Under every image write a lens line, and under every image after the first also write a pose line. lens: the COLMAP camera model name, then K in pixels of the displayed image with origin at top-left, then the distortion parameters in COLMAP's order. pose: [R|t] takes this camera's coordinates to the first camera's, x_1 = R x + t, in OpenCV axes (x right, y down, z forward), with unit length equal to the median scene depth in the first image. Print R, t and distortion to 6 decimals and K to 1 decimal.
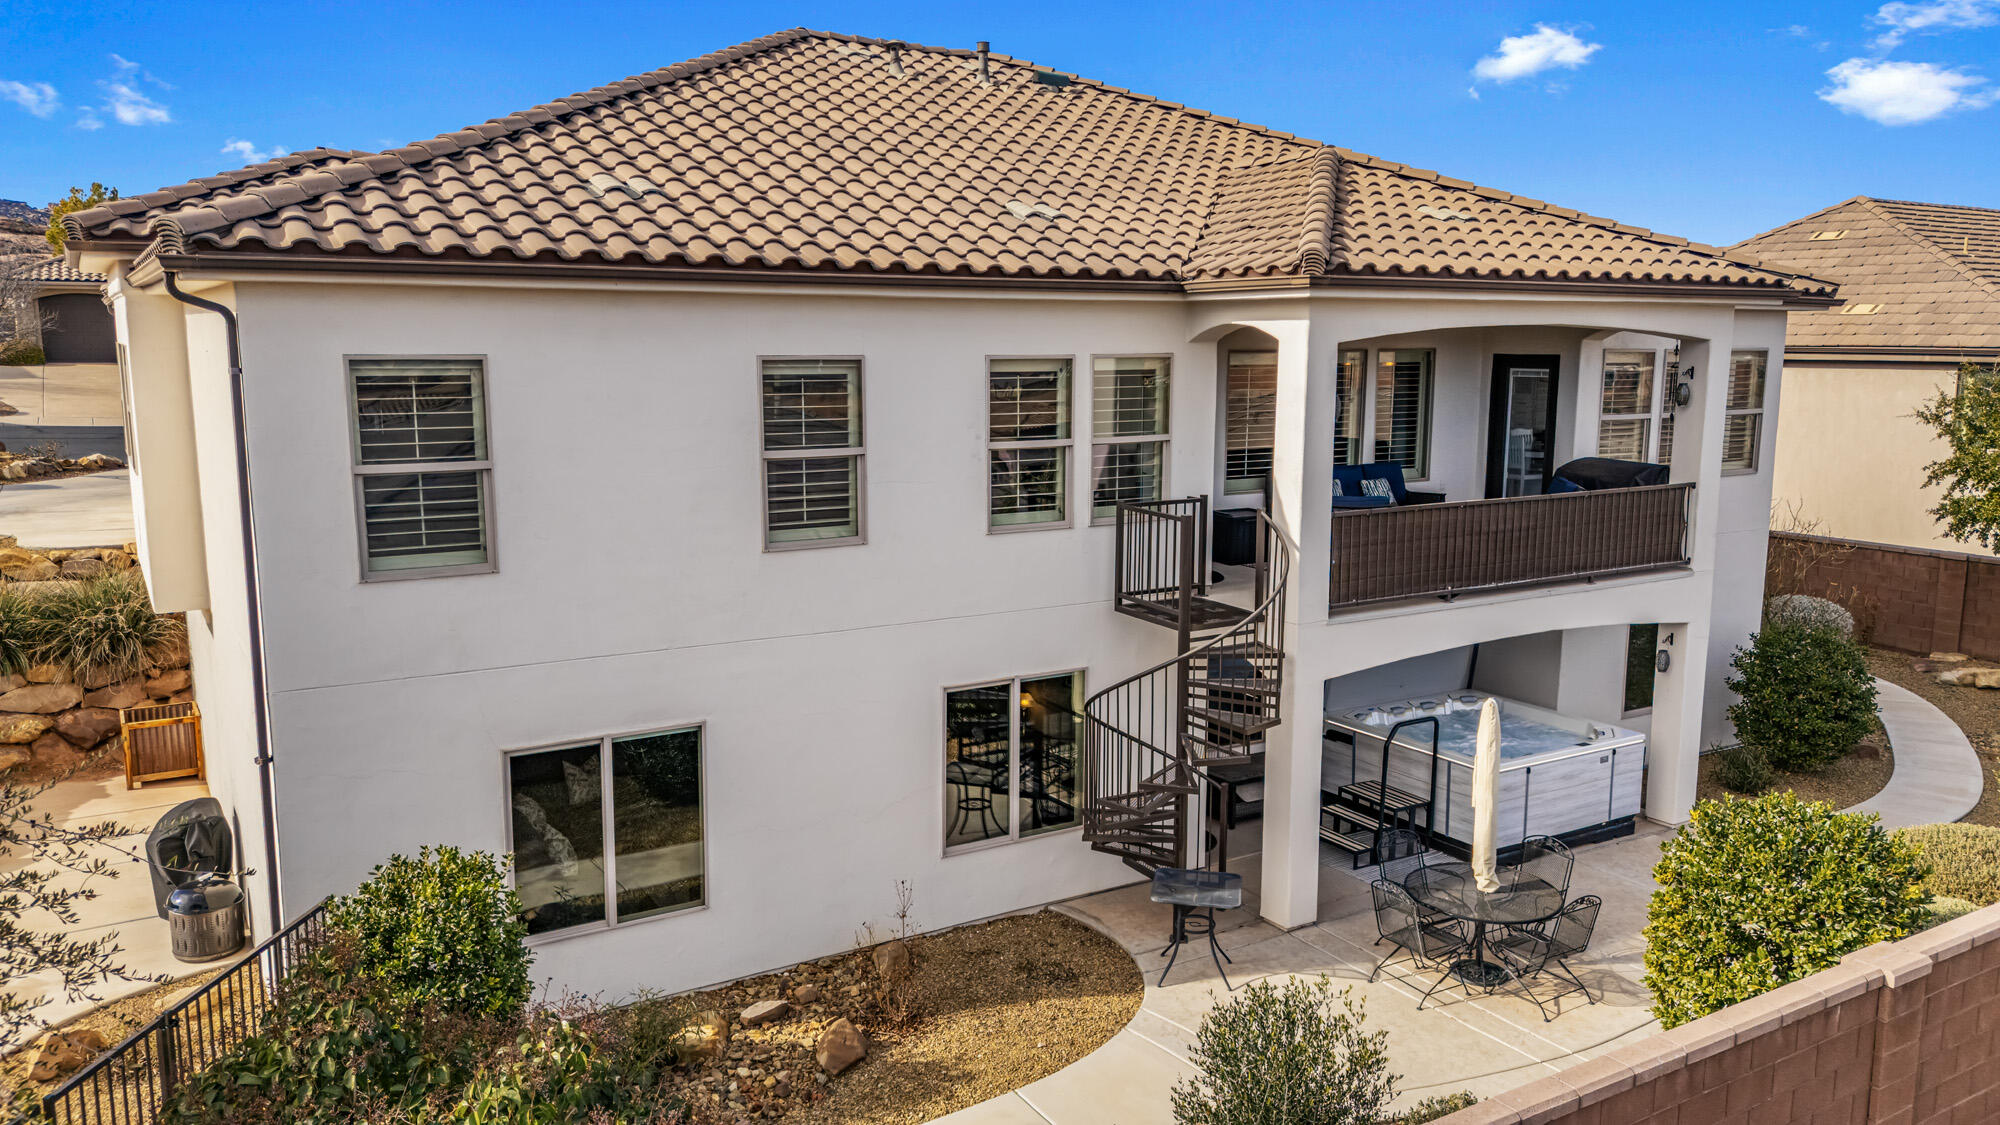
lens RADIAL K [[1476.4, 0, 1000.0], [0, 1476.4, 562.5], [0, 0, 1]] dist [0.078233, -0.089913]
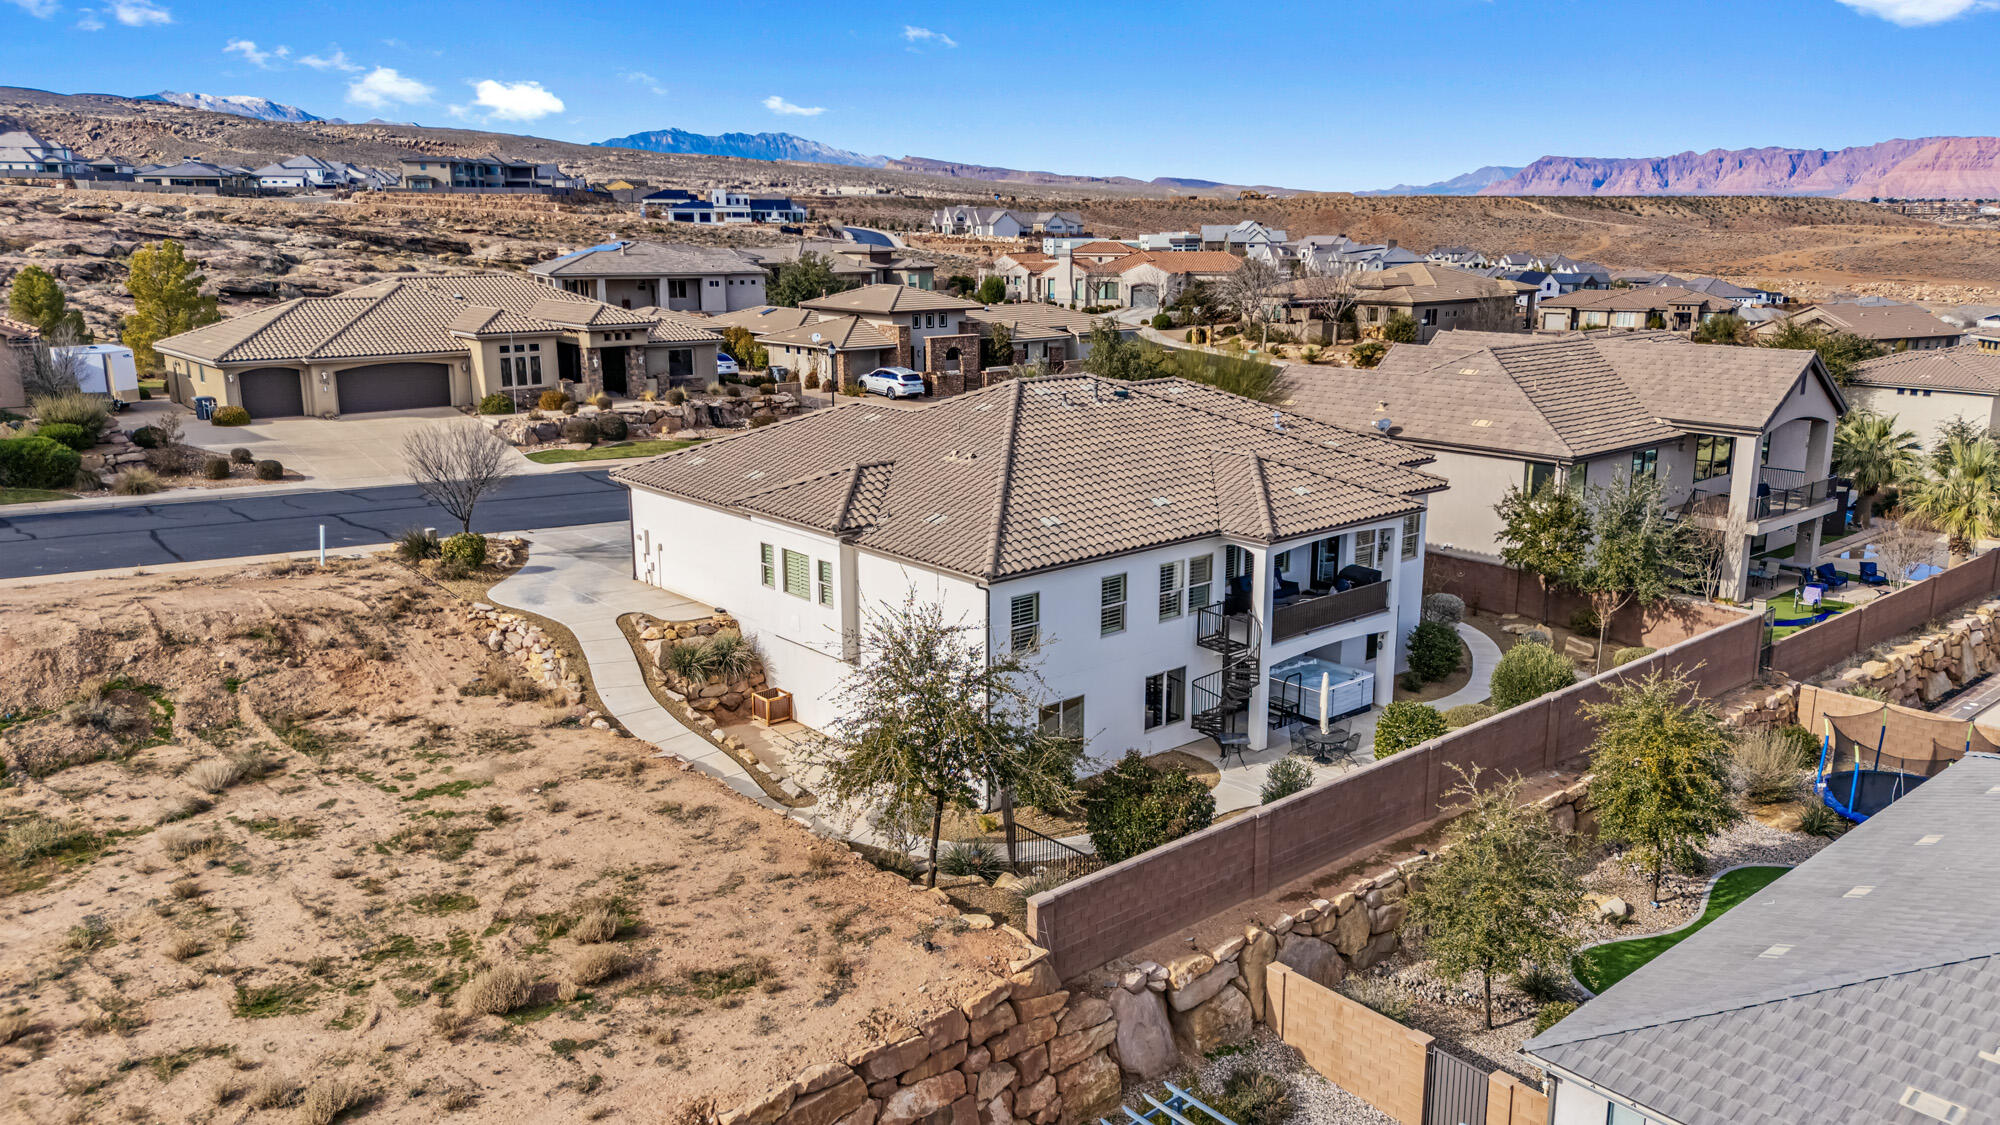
lens RADIAL K [[1476.4, 0, 1000.0], [0, 1476.4, 562.5], [0, 0, 1]] dist [0.078233, -0.089913]
pose [[0.987091, -0.041422, 0.154713, -0.689279], [0.029837, 0.996626, 0.076464, -0.334623], [-0.157358, -0.070861, 0.984996, -1.633353]]
